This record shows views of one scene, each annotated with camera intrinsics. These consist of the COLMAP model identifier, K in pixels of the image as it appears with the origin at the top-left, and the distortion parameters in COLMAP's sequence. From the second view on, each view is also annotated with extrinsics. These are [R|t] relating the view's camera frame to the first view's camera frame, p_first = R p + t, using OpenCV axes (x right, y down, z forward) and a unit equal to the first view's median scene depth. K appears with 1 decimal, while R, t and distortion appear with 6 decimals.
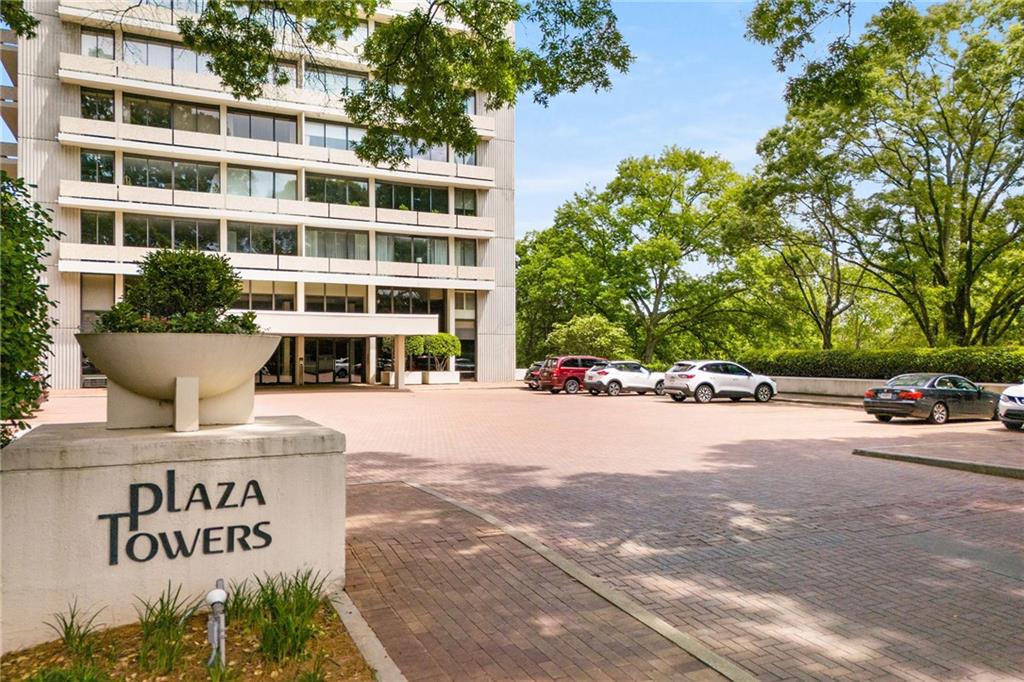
lens RADIAL K [[735.9, 0, 512.0], [0, 735.9, 341.0], [0, 0, 1]] dist [0.020121, -0.002839]
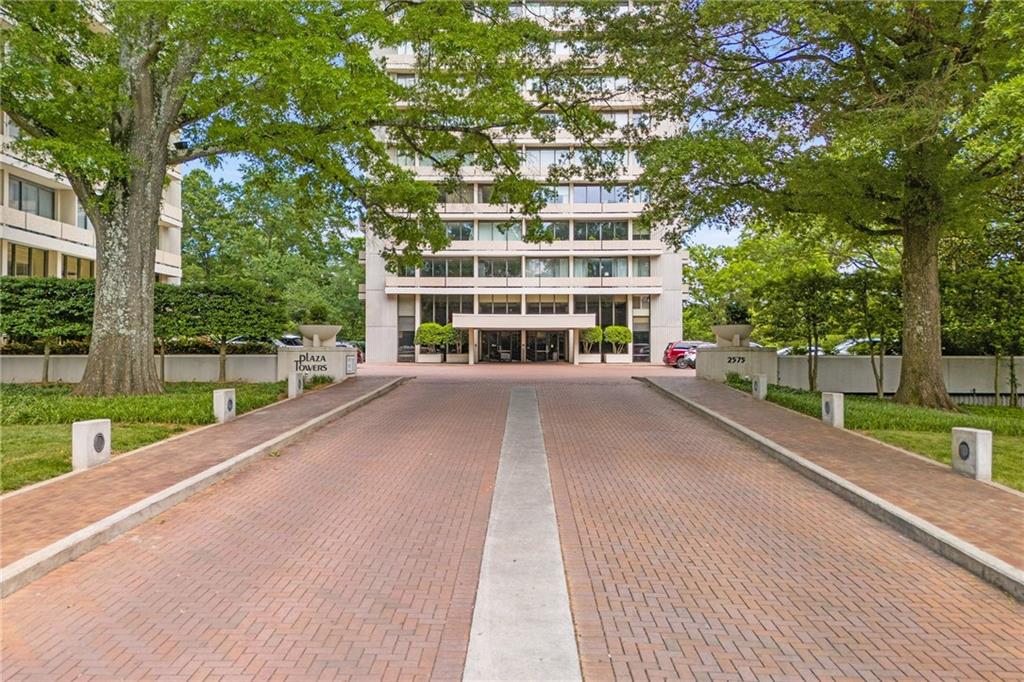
lens RADIAL K [[735.9, 0, 512.0], [0, 735.9, 341.0], [0, 0, 1]] dist [0.020121, -0.002839]
pose [[0.890039, -0.005872, -0.455846, 0.357993], [0.007506, 0.999970, 0.001774, 0.012417], [0.455822, -0.005001, 0.890057, -0.326998]]
